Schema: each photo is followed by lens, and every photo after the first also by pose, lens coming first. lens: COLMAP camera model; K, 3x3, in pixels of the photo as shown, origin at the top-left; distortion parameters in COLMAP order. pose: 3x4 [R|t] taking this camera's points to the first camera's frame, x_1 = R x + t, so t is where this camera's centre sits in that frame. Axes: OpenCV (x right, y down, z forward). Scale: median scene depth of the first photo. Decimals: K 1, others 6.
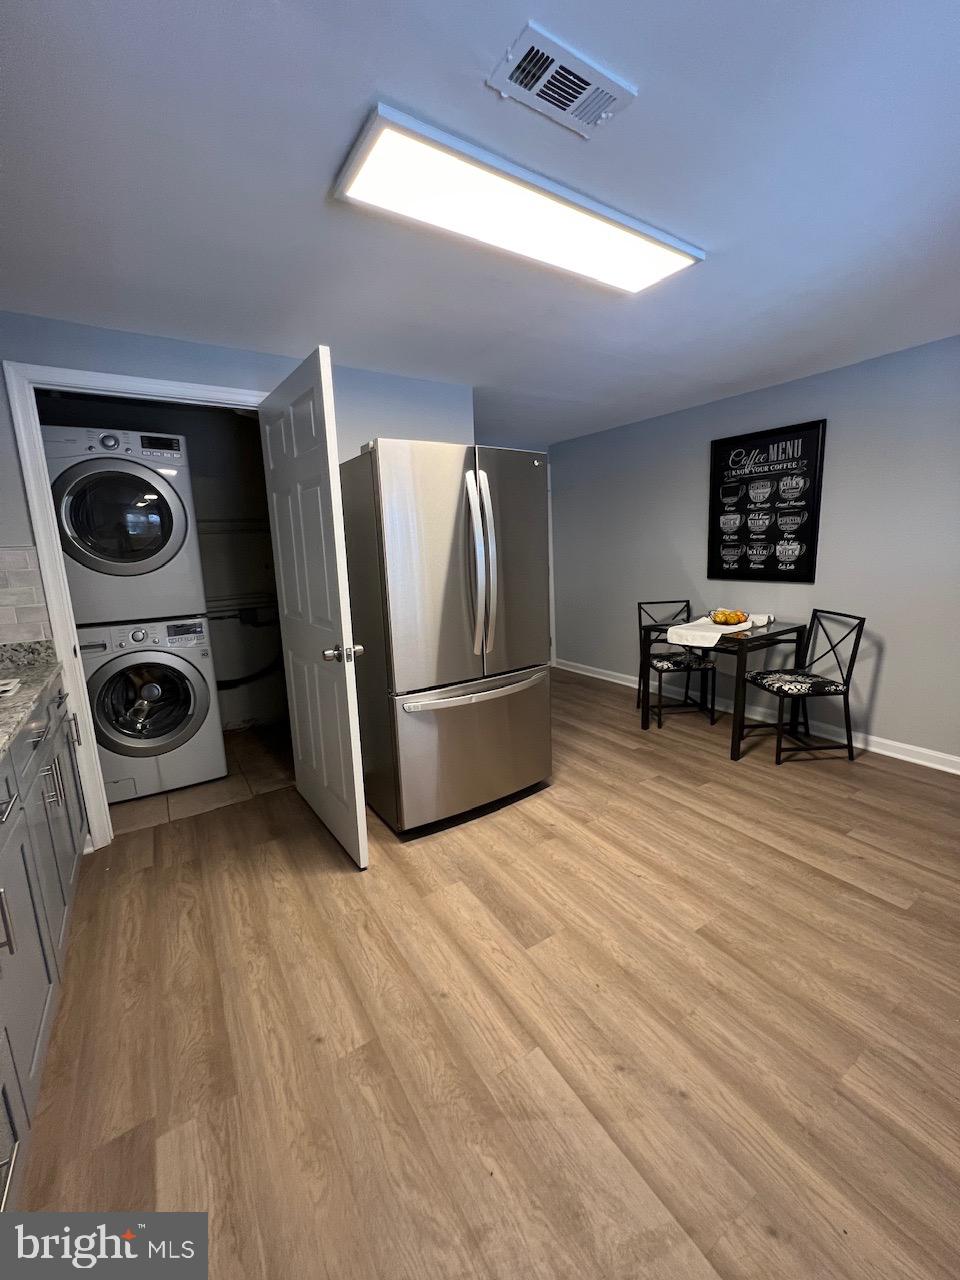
lens RADIAL K [[511.3, 0, 479.9], [0, 511.3, 635.9], [0, 0, 1]] dist [0.002211, -0.000129]
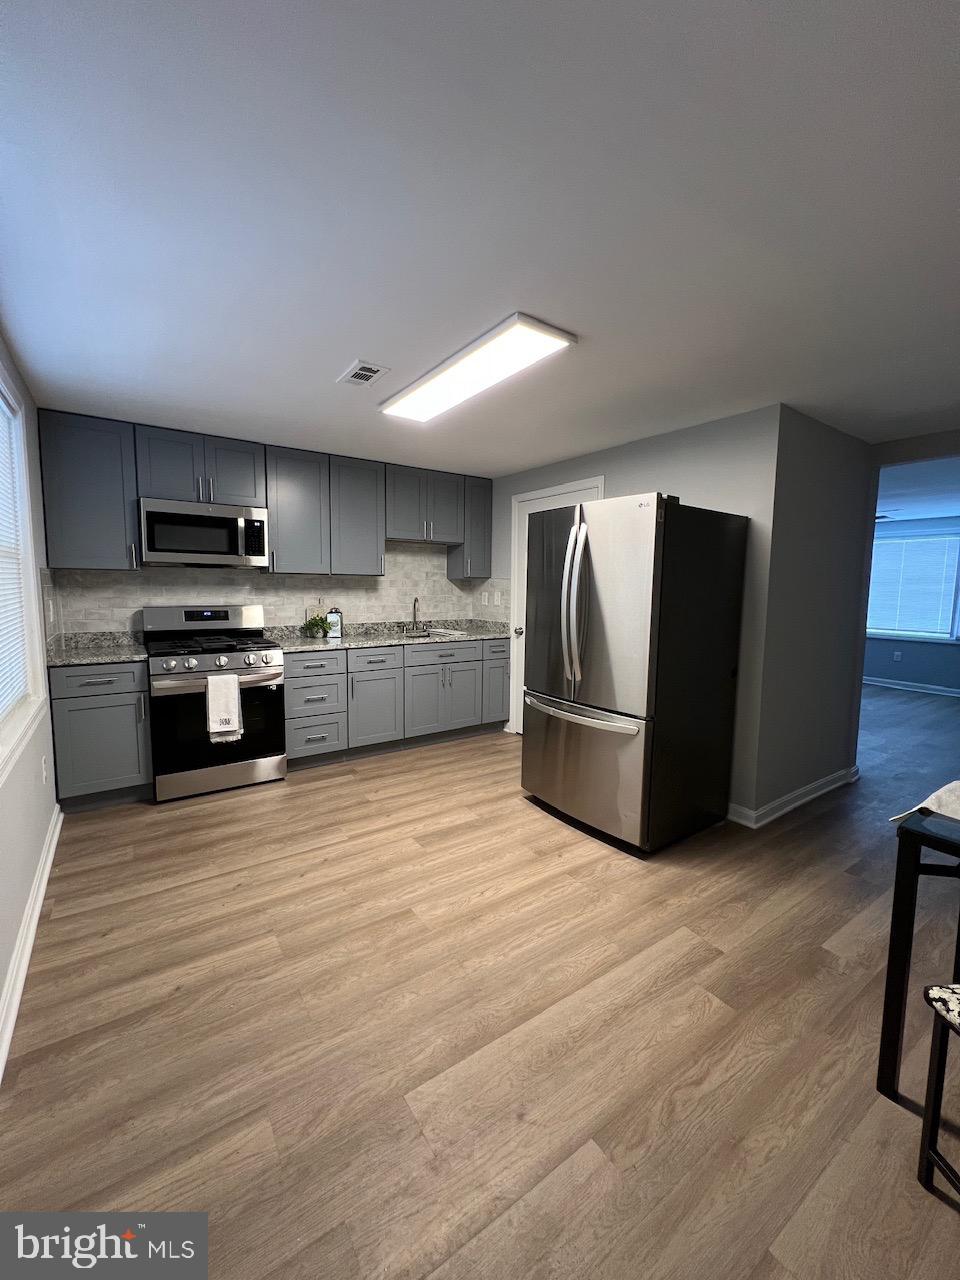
lens RADIAL K [[511.3, 0, 483.9], [0, 511.3, 634.6], [0, 0, 1]] dist [0.002211, -0.000129]
pose [[0.028272, 0.133509, -0.990644, 1.264934], [-0.188562, 0.973960, 0.125880, -0.192065], [0.981654, 0.183239, 0.052711, 0.816379]]
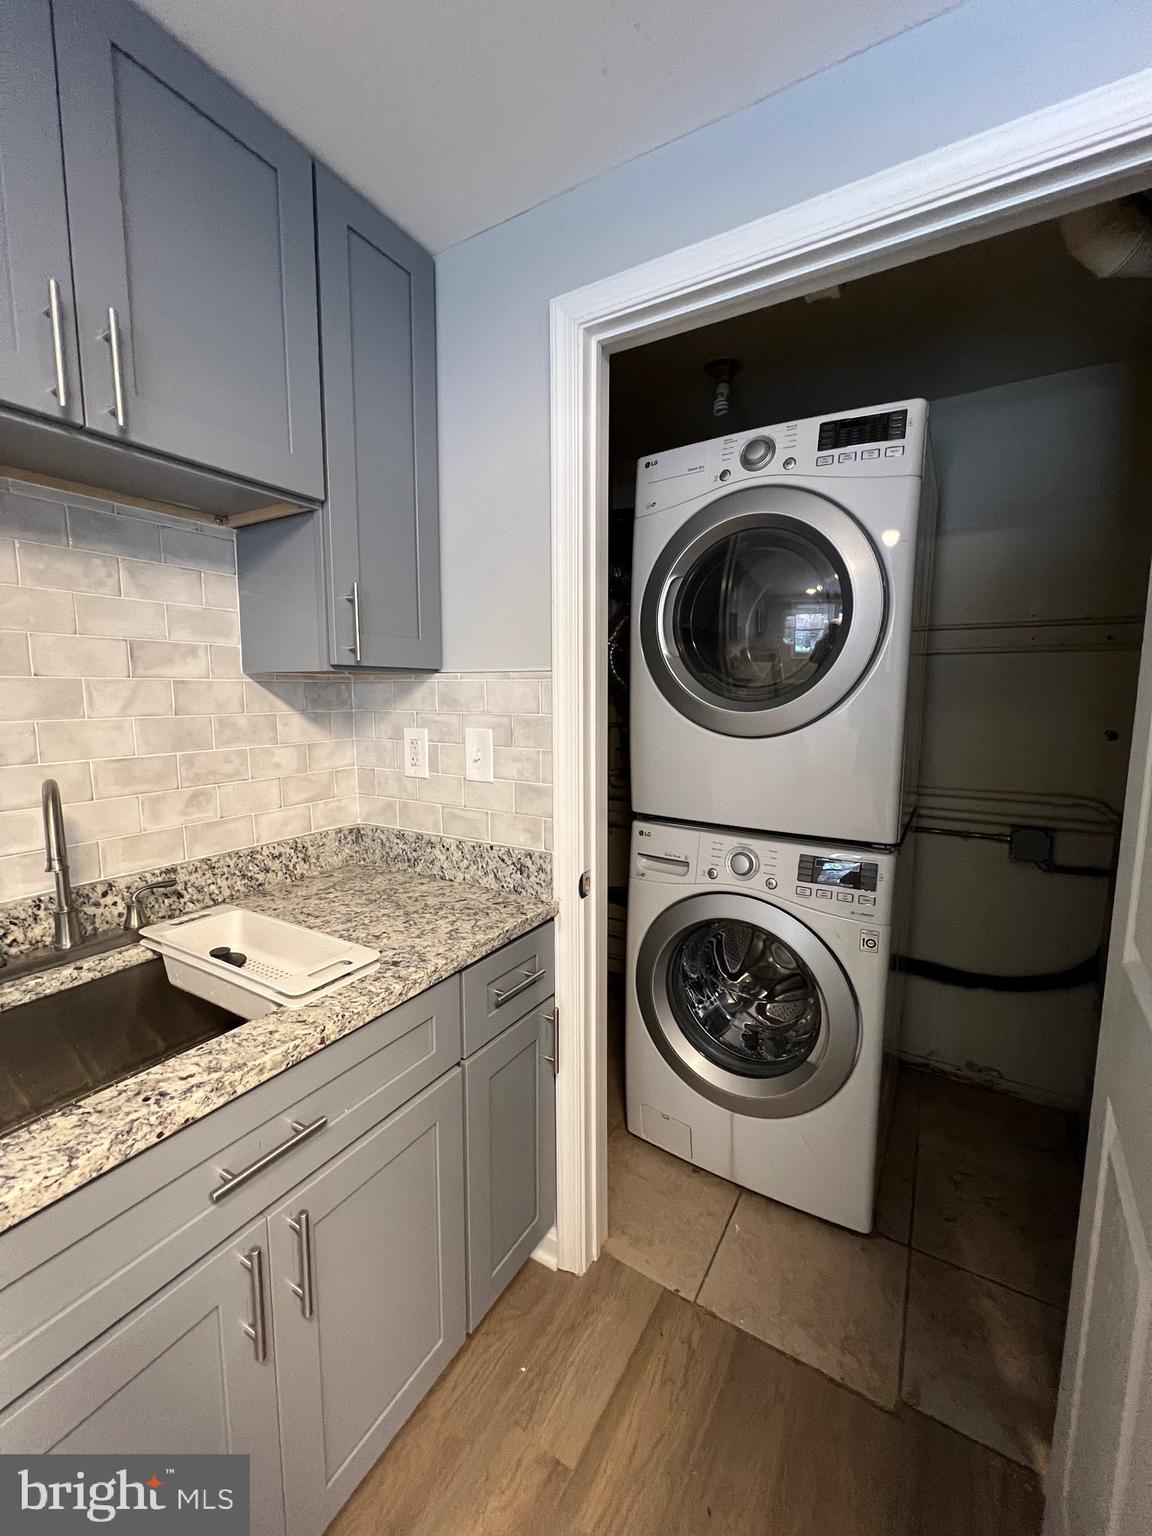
lens RADIAL K [[613.6, 0, 580.5], [0, 613.6, 763.0], [0, 0, 1]] dist [0.002211, -0.000129]
pose [[0.435461, 0.137571, -0.889633, -0.303082], [-0.175495, 0.982266, 0.065994, -0.129882], [0.882935, 0.127388, 0.451882, 0.759565]]
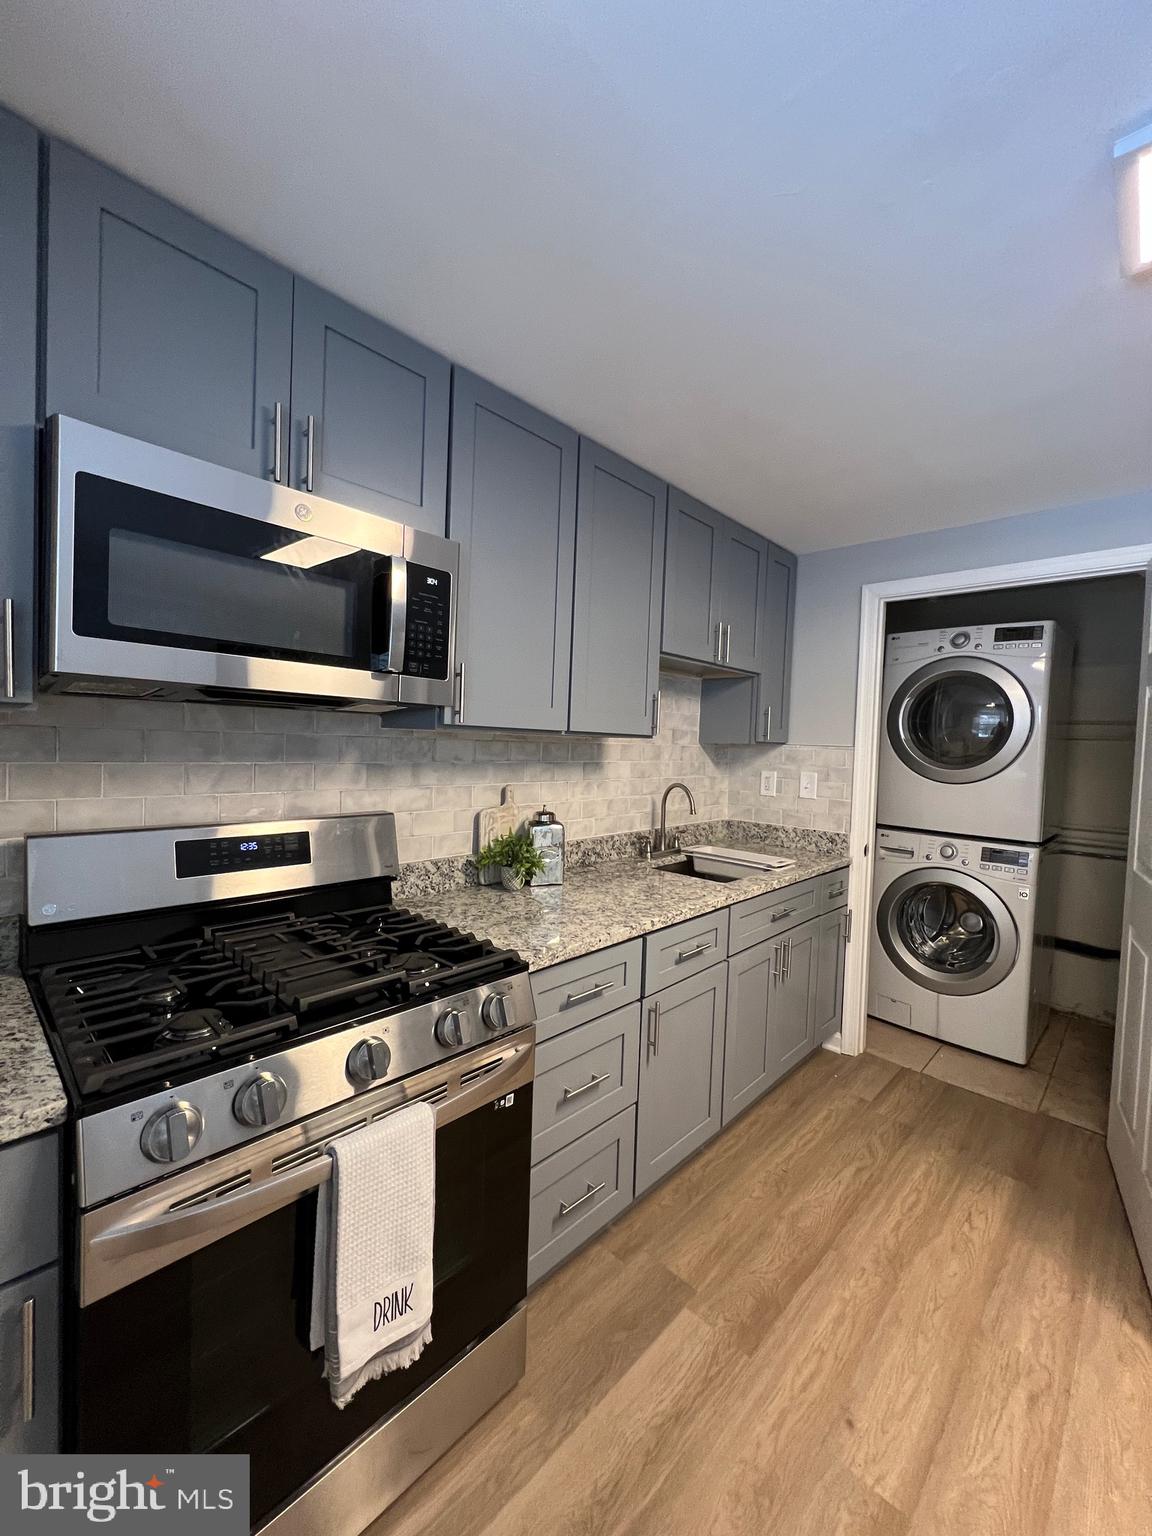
lens RADIAL K [[613.6, 0, 582.6], [0, 613.6, 761.7], [0, 0, 1]] dist [0.002211, -0.000129]
pose [[0.228017, 0.074450, -0.970807, 0.257986], [-0.213424, 0.976646, 0.024770, -0.053850], [0.949978, 0.201545, 0.238581, 0.153816]]
